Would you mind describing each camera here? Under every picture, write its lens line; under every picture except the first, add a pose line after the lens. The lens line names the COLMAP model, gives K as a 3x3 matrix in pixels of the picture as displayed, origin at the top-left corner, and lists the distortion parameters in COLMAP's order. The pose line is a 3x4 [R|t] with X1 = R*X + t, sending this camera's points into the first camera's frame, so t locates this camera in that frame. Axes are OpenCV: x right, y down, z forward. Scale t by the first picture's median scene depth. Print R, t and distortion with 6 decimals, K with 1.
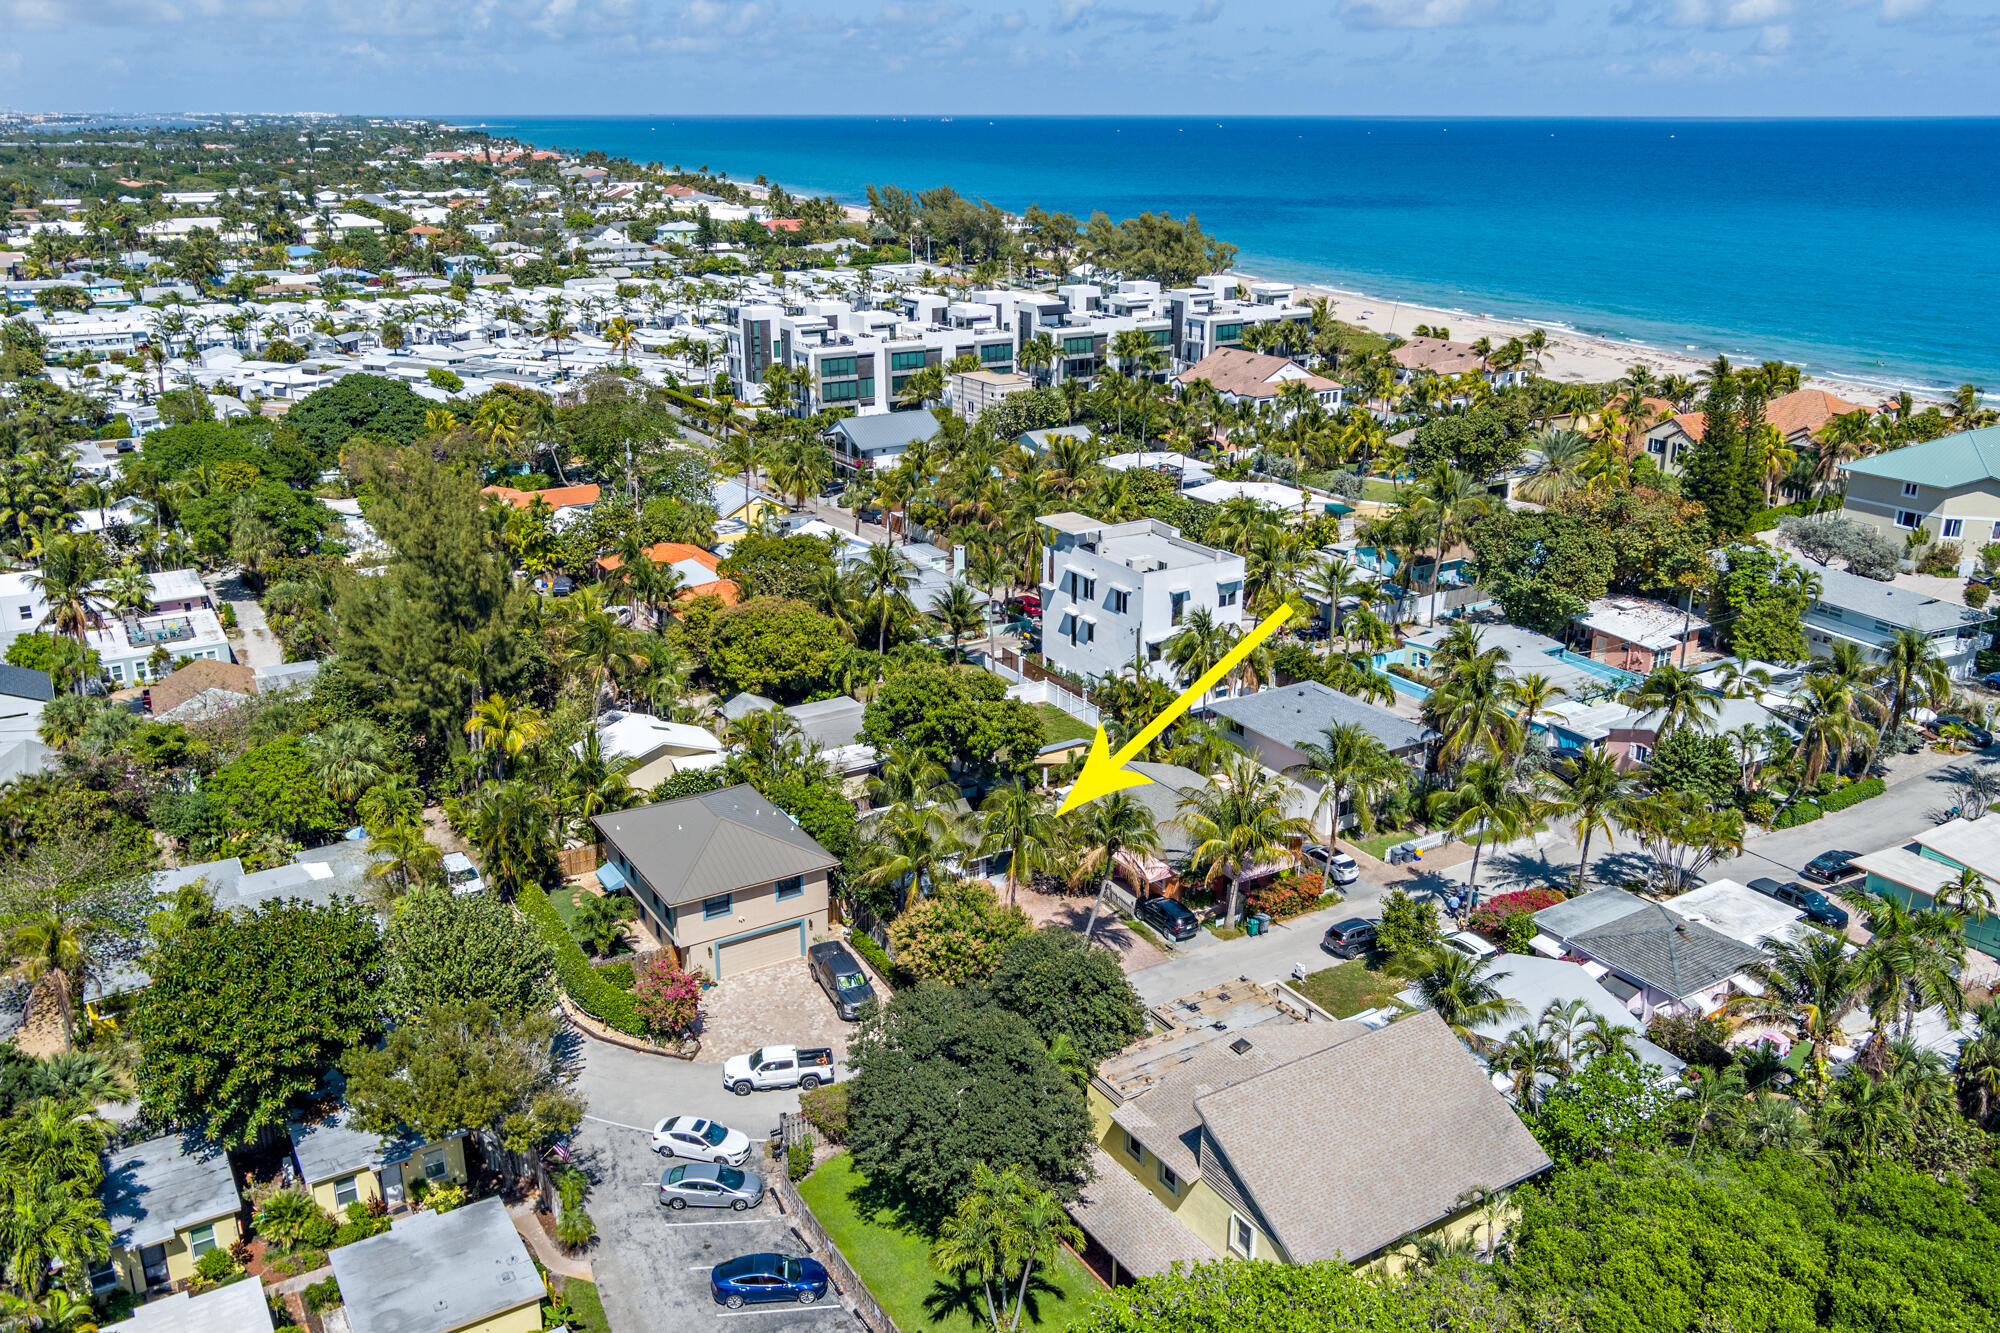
lens RADIAL K [[1598.7, 0, 1006.4], [0, 1598.7, 658.3], [0, 0, 1]] dist [-0.018337, 0.022528]
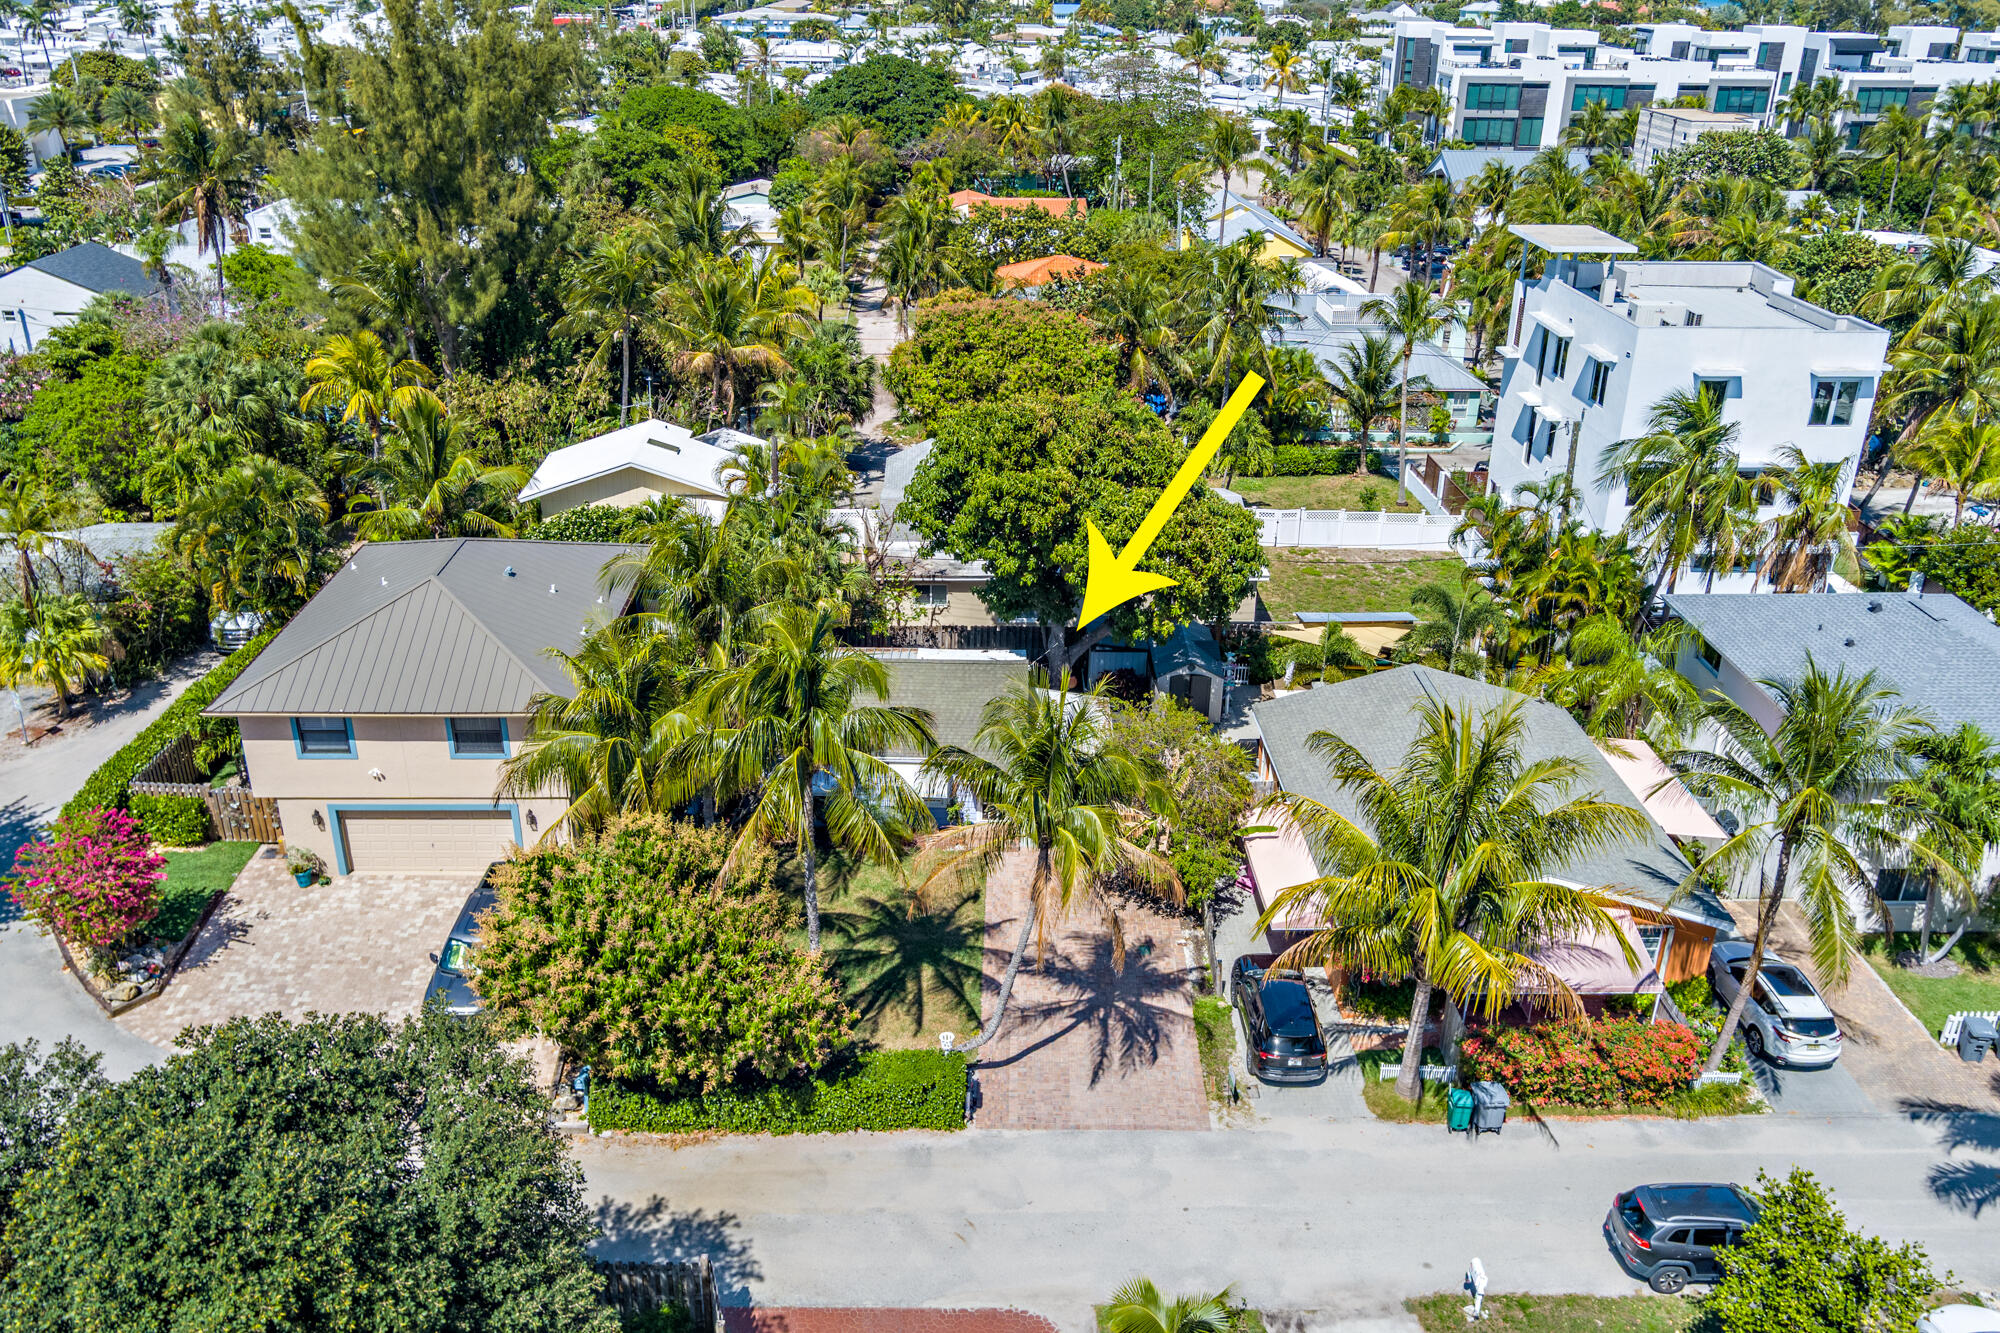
lens RADIAL K [[1598.7, 0, 997.7], [0, 1598.7, 676.5], [0, 0, 1]] dist [-0.018337, 0.022528]
pose [[0.865102, 0.220205, -0.450675, 0.102566], [-0.172751, 0.974315, 0.144454, 0.011042], [0.470909, -0.047113, 0.880923, 0.287539]]
